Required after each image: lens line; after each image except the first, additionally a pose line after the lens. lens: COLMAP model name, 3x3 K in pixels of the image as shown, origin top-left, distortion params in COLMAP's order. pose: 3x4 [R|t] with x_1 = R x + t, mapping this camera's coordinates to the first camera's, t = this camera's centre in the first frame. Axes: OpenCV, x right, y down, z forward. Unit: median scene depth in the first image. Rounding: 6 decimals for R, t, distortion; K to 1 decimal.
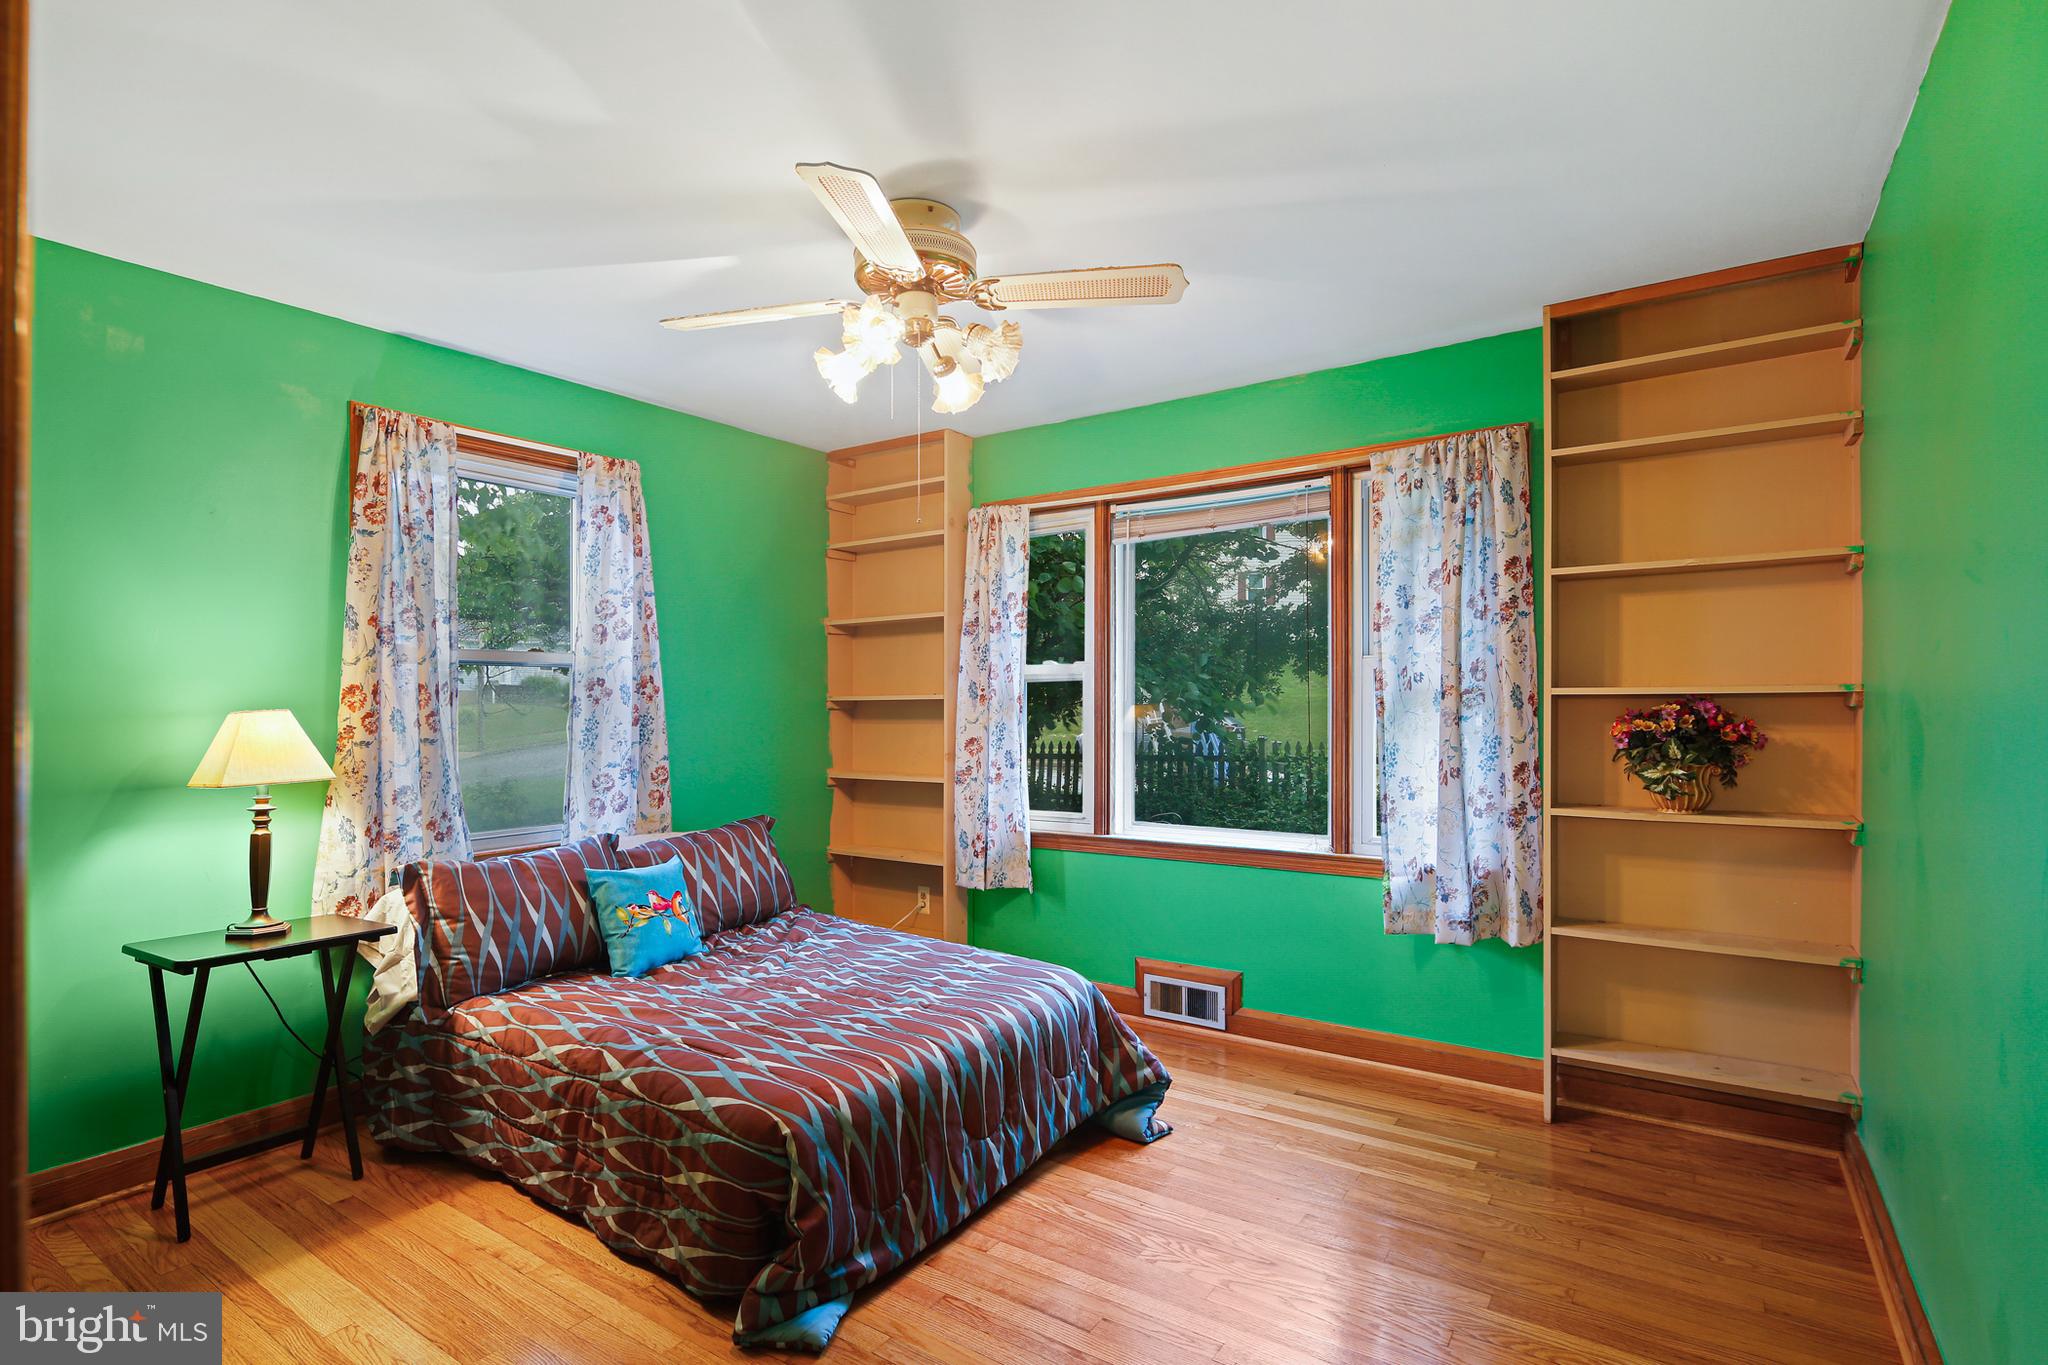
lens RADIAL K [[992.9, 0, 1026.7], [0, 992.9, 688.2], [0, 0, 1]] dist [-0.002396, -0.000912]
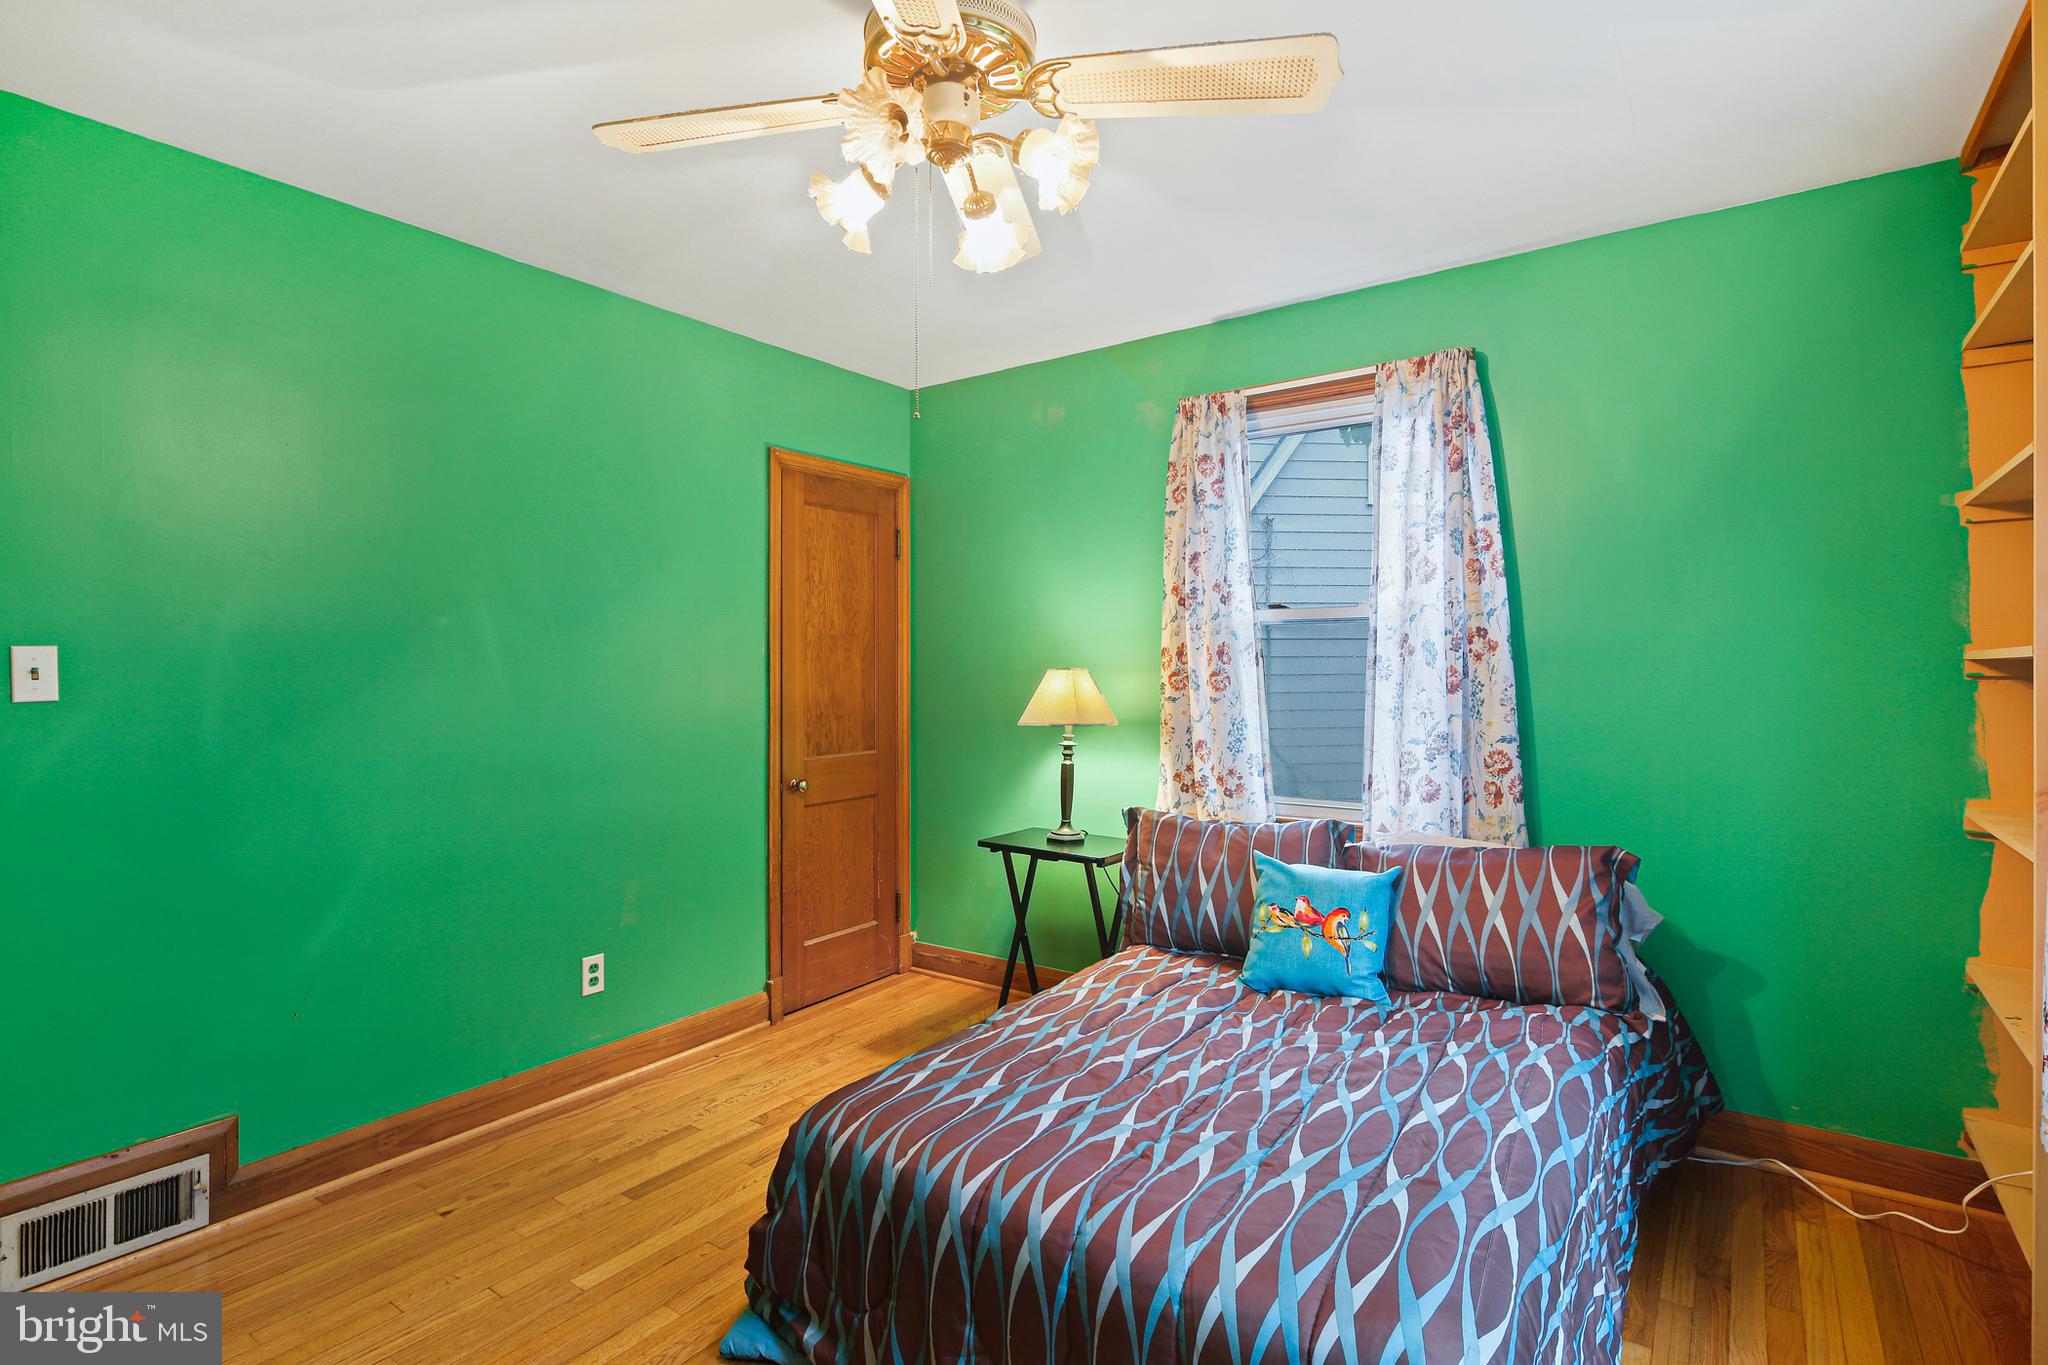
lens RADIAL K [[1007.5, 0, 1023.7], [0, 1007.5, 644.6], [0, 0, 1]] dist [0.022106, 0.000010]
pose [[-0.018855, -0.014014, -0.999724, 0.484022], [0.016901, 0.999754, -0.014333, 0.007121], [0.999679, -0.017167, -0.018613, 0.841226]]
